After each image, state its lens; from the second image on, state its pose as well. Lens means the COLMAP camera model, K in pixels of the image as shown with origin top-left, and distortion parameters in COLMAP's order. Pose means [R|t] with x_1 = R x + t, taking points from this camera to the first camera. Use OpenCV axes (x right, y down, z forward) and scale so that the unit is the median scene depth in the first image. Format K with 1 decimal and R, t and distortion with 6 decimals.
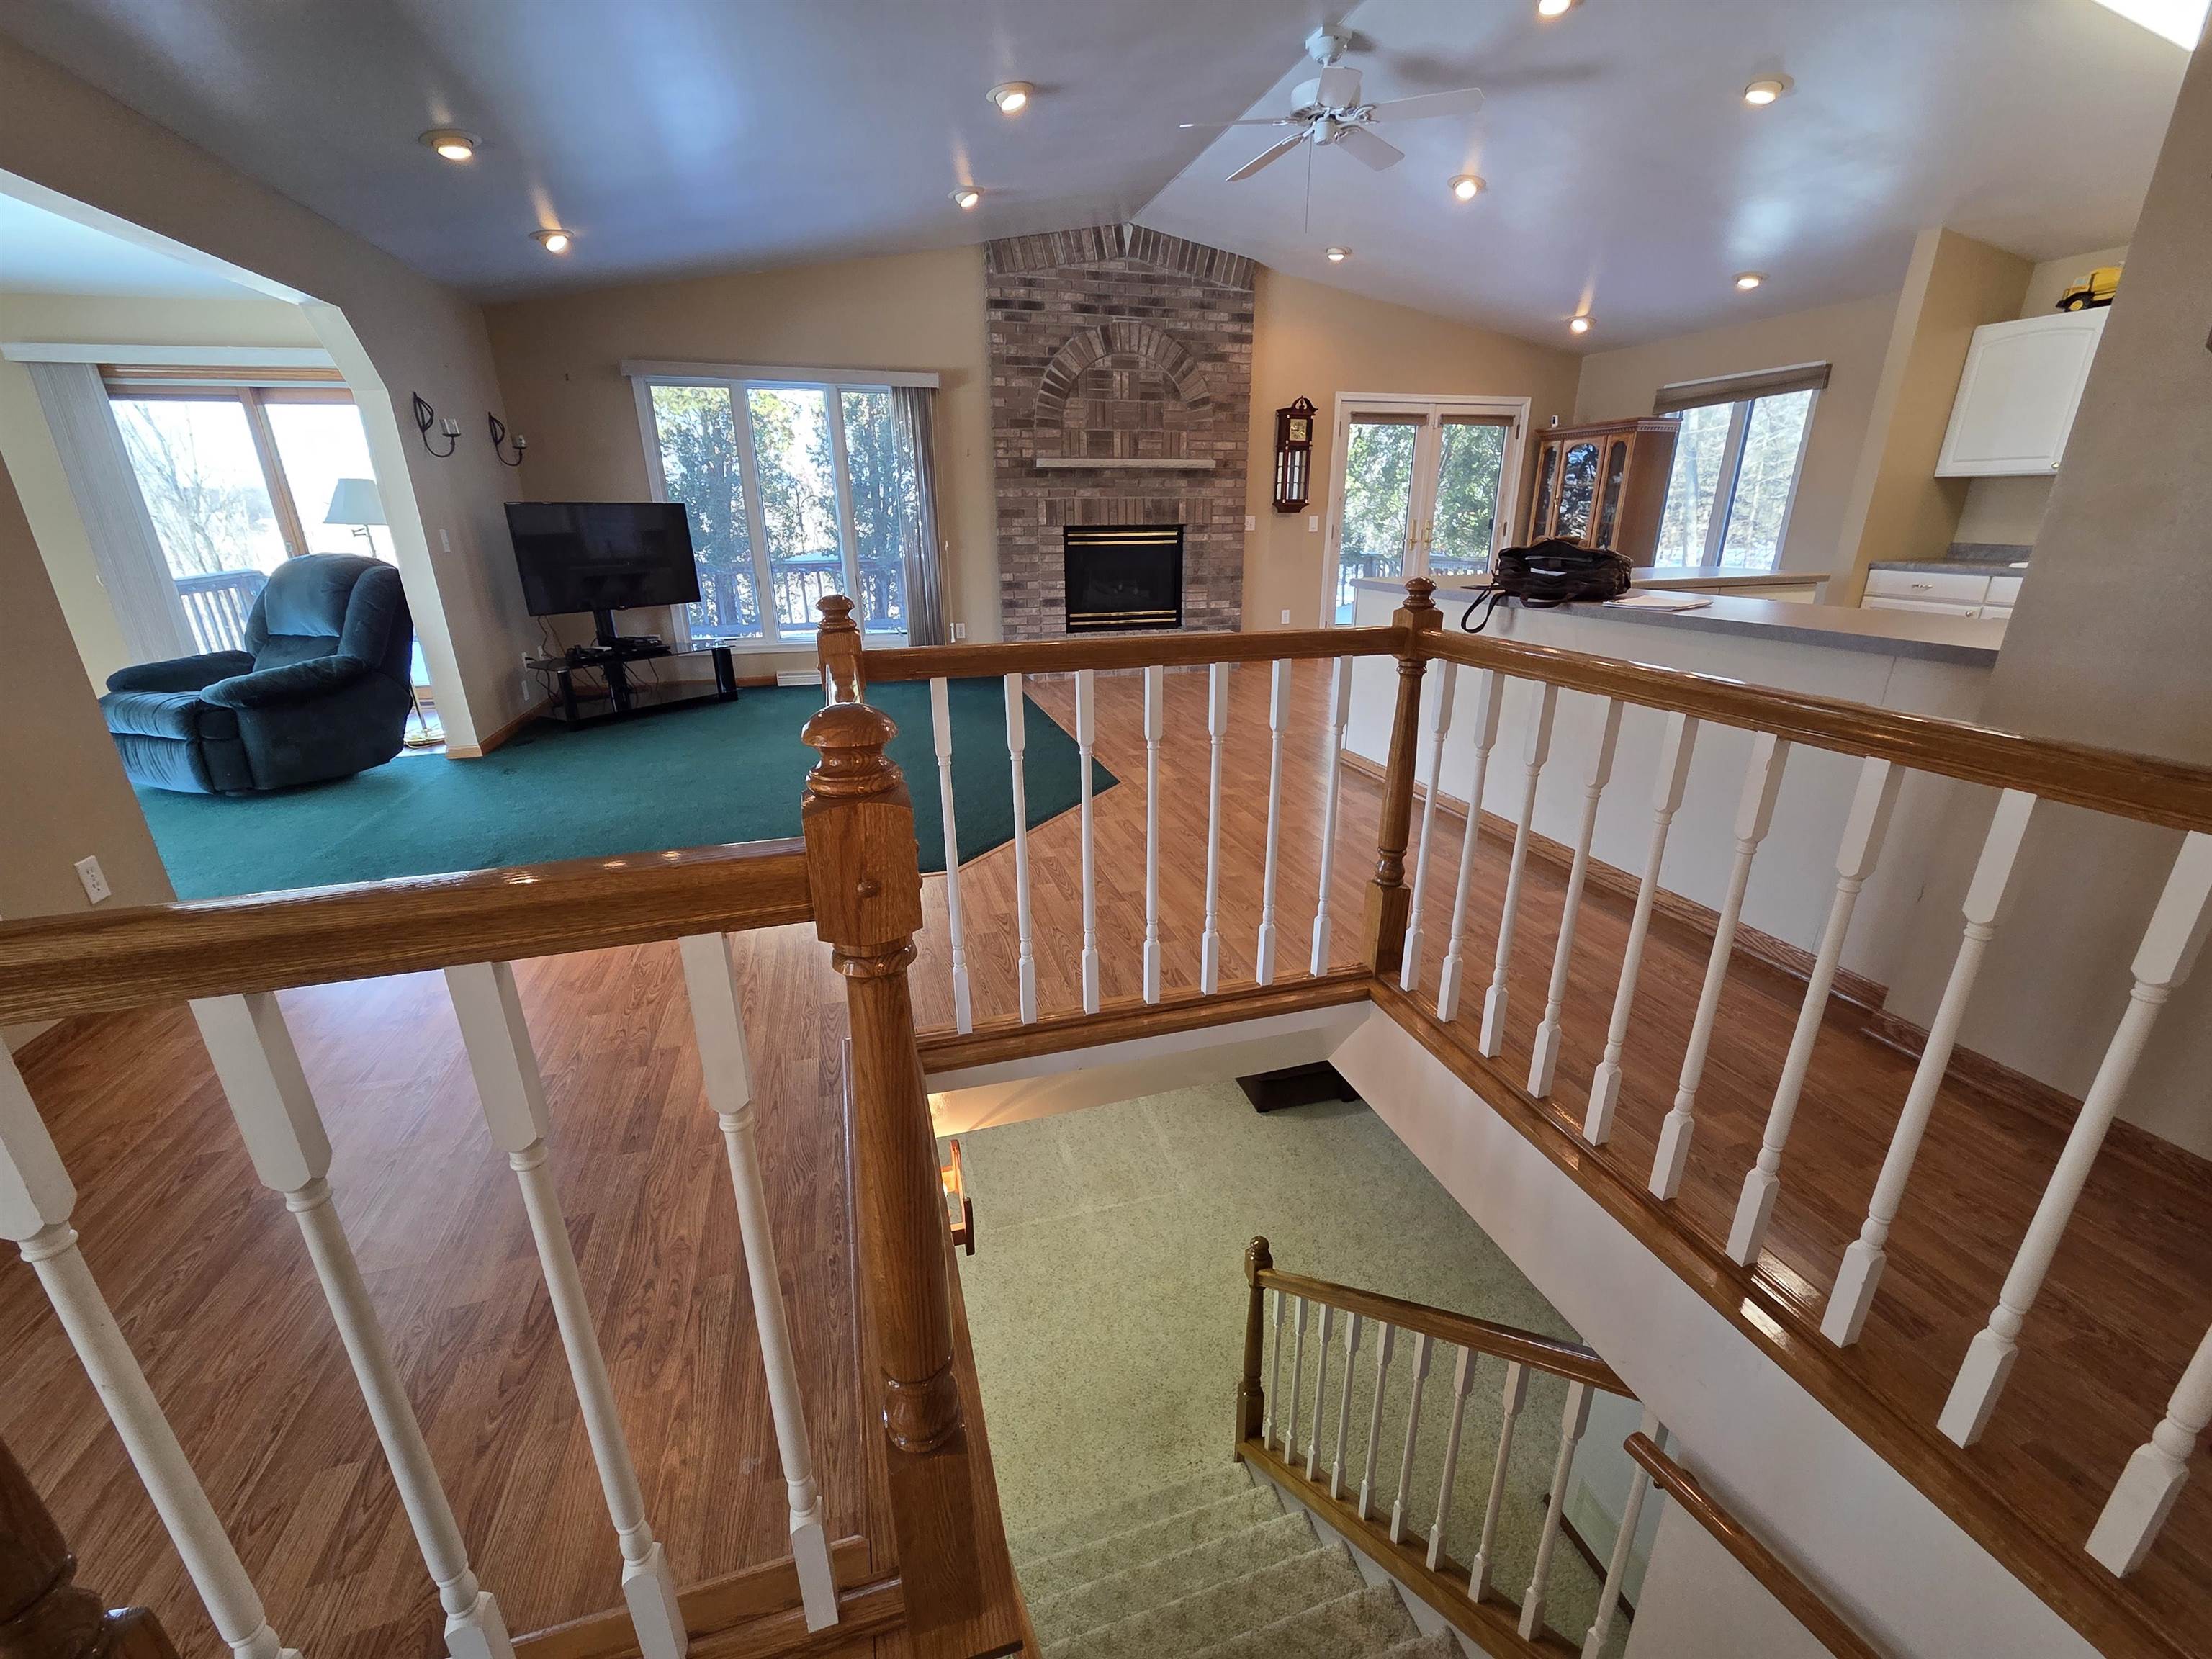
lens RADIAL K [[906.3, 0, 1114.9], [0, 906.3, 840.0], [0, 0, 1]] dist [0.004305, -0.000771]
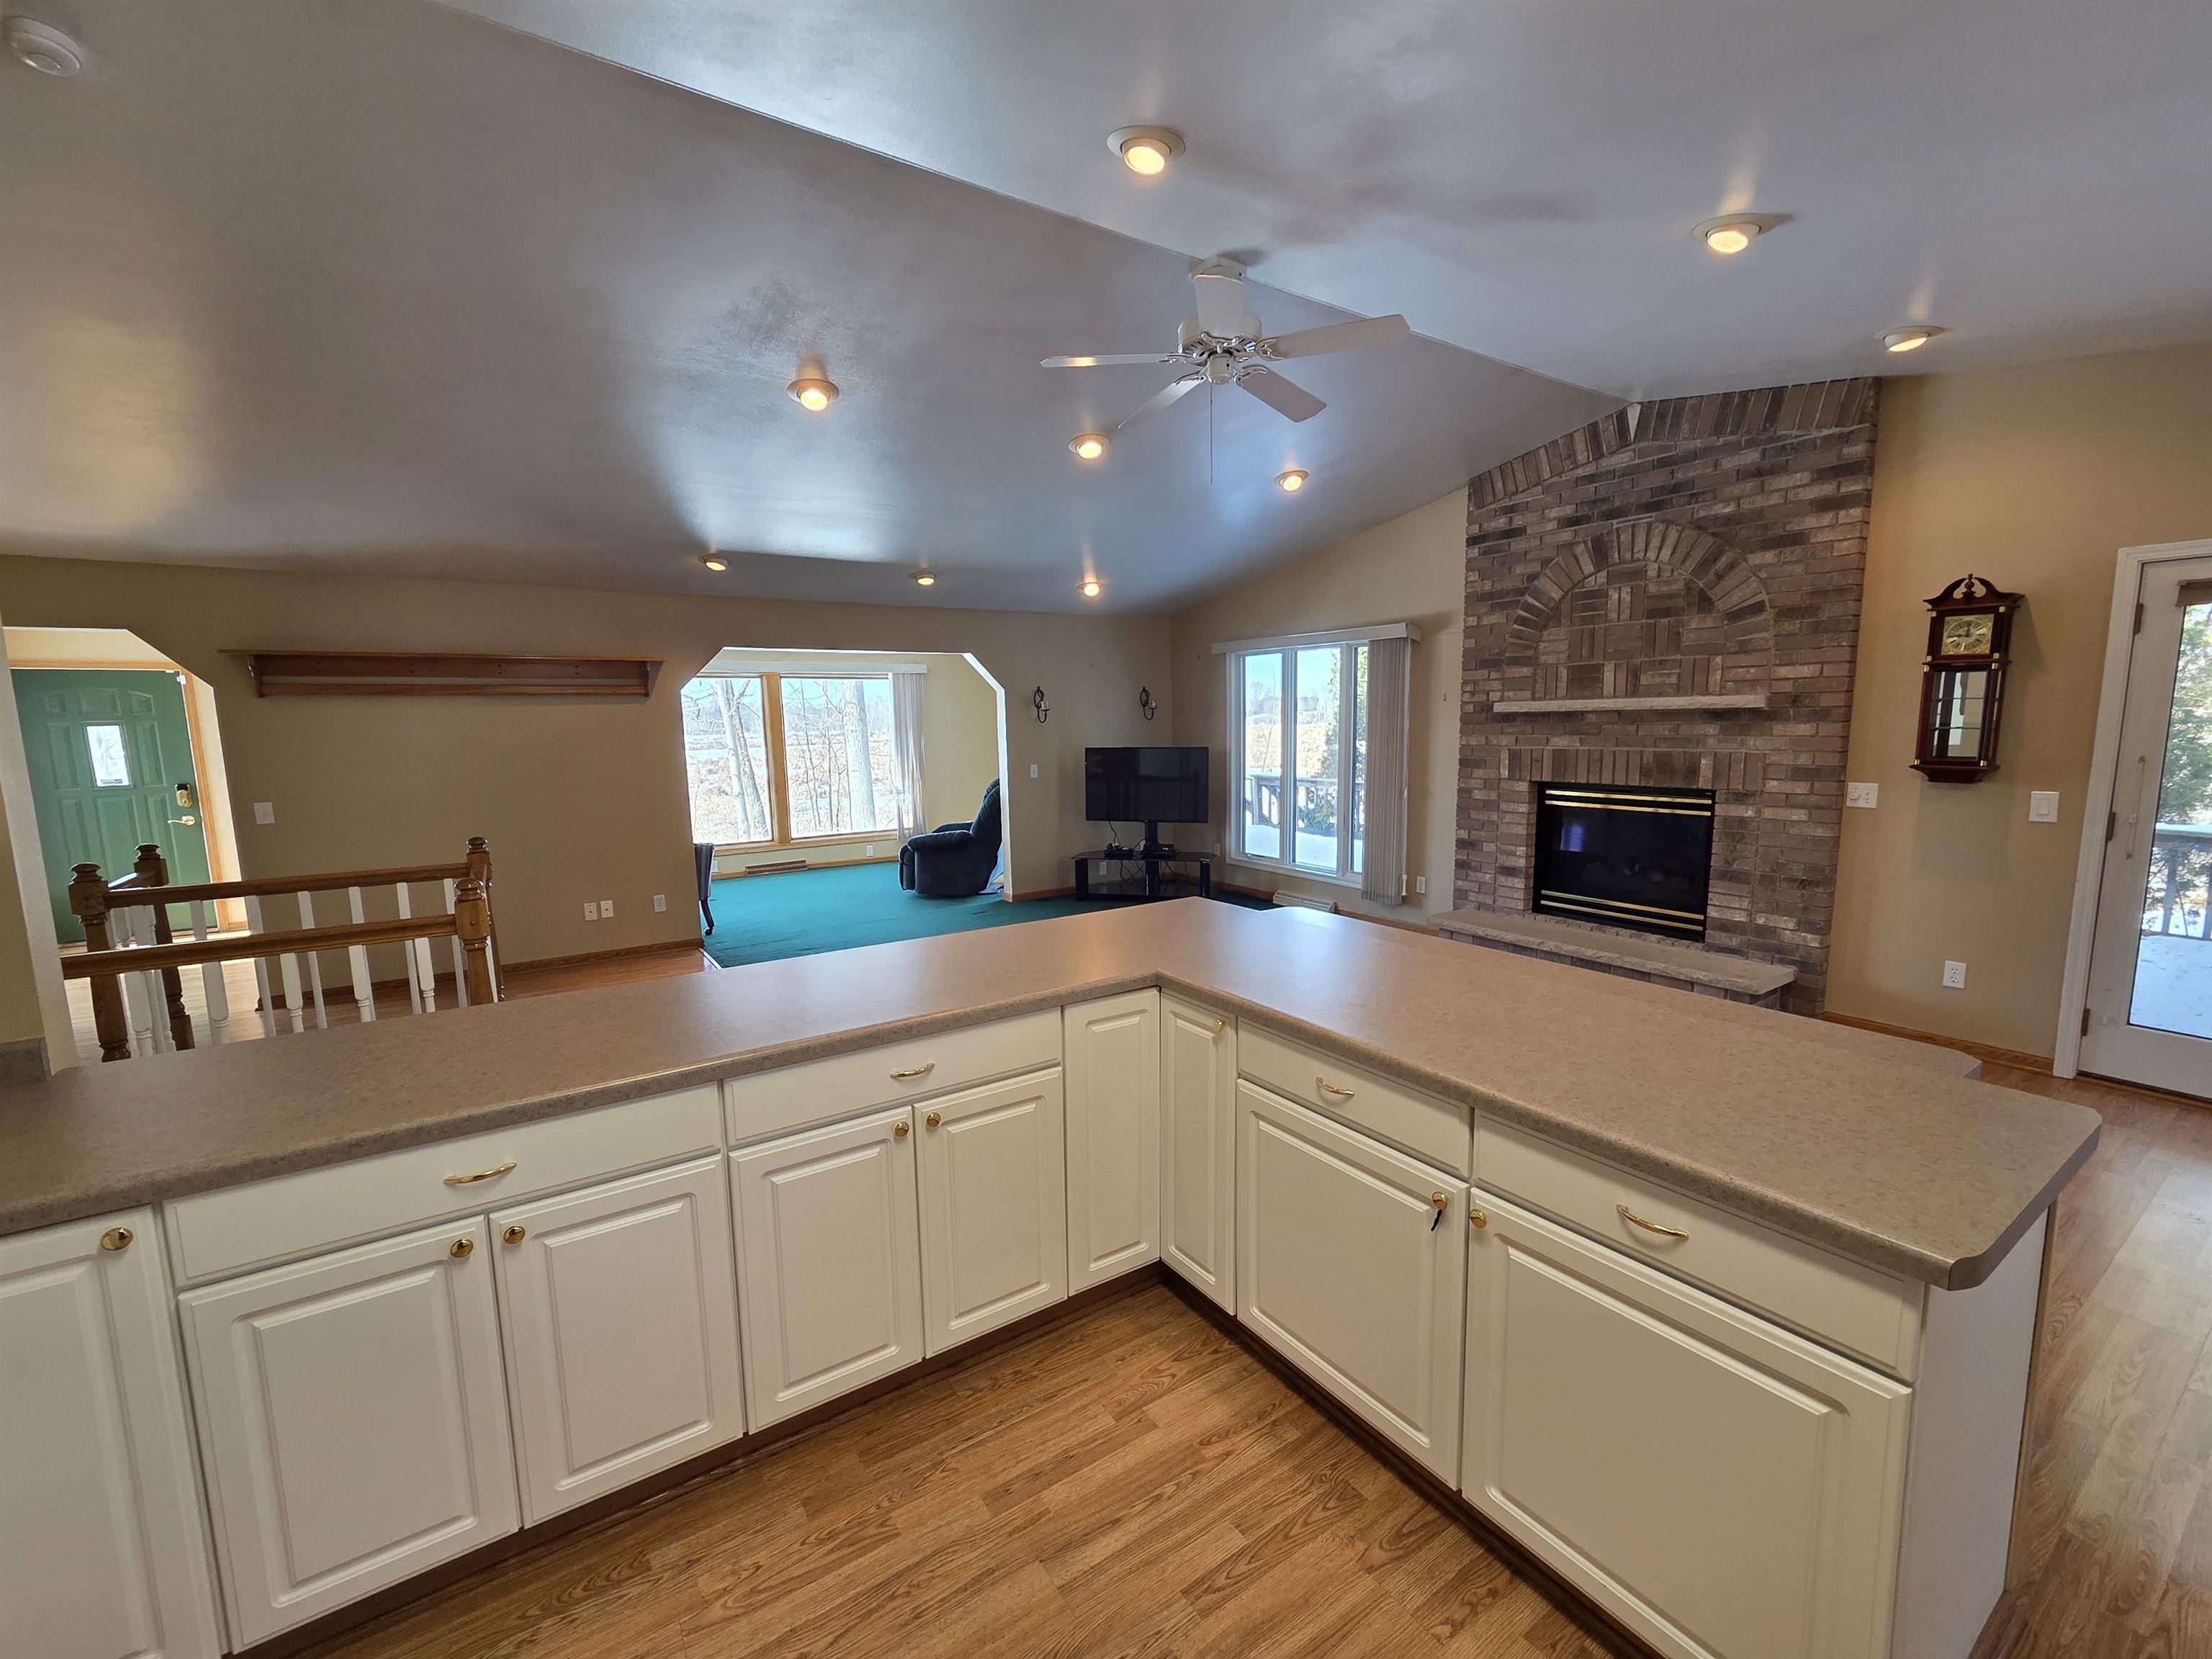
lens RADIAL K [[906.3, 0, 1114.9], [0, 906.3, 840.0], [0, 0, 1]] dist [0.004305, -0.000771]
pose [[0.299677, 0.129215, -0.945250, 0.601642], [-0.310817, 0.949954, 0.031318, -0.216770], [0.901990, 0.284414, 0.324842, 0.448351]]
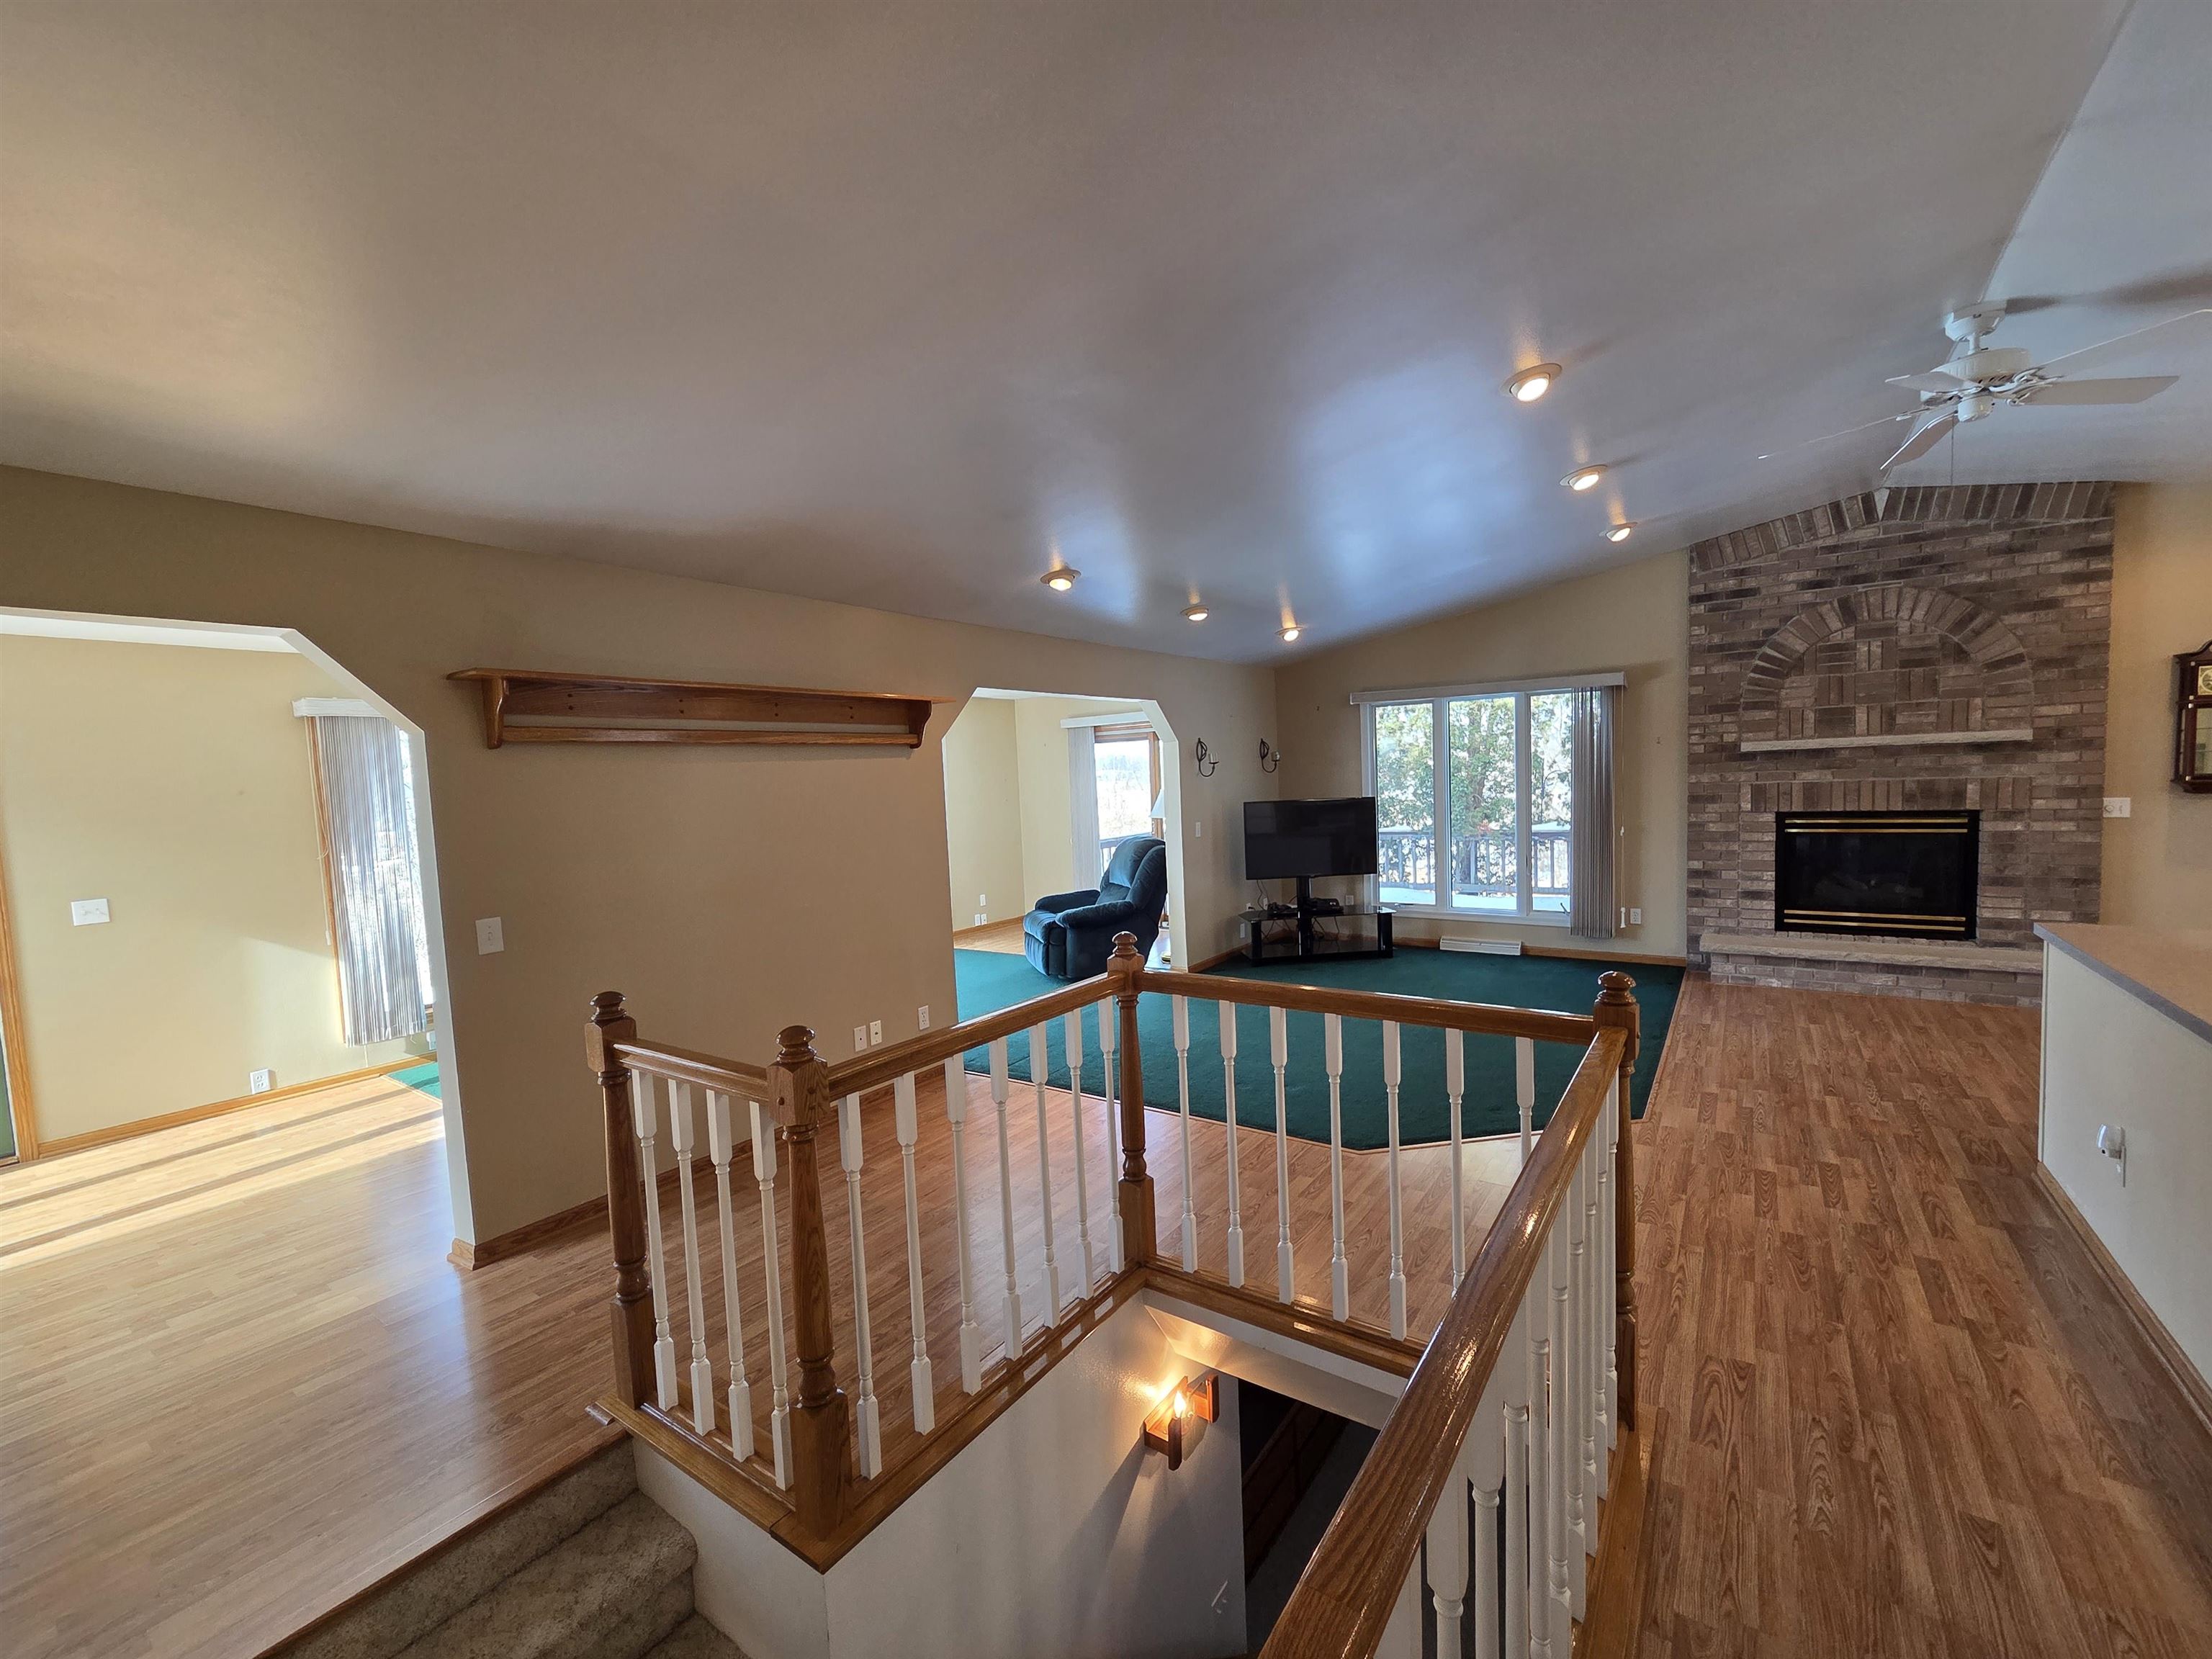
lens RADIAL K [[907.1, 0, 1114.3], [0, 907.1, 839.3], [0, 0, 1]] dist [0.000166, 0.000970]
pose [[0.622913, 0.037088, -0.781411, 0.237347], [-0.231448, 0.962895, -0.138800, -0.053436], [0.747269, 0.267316, 0.608384, -0.001294]]
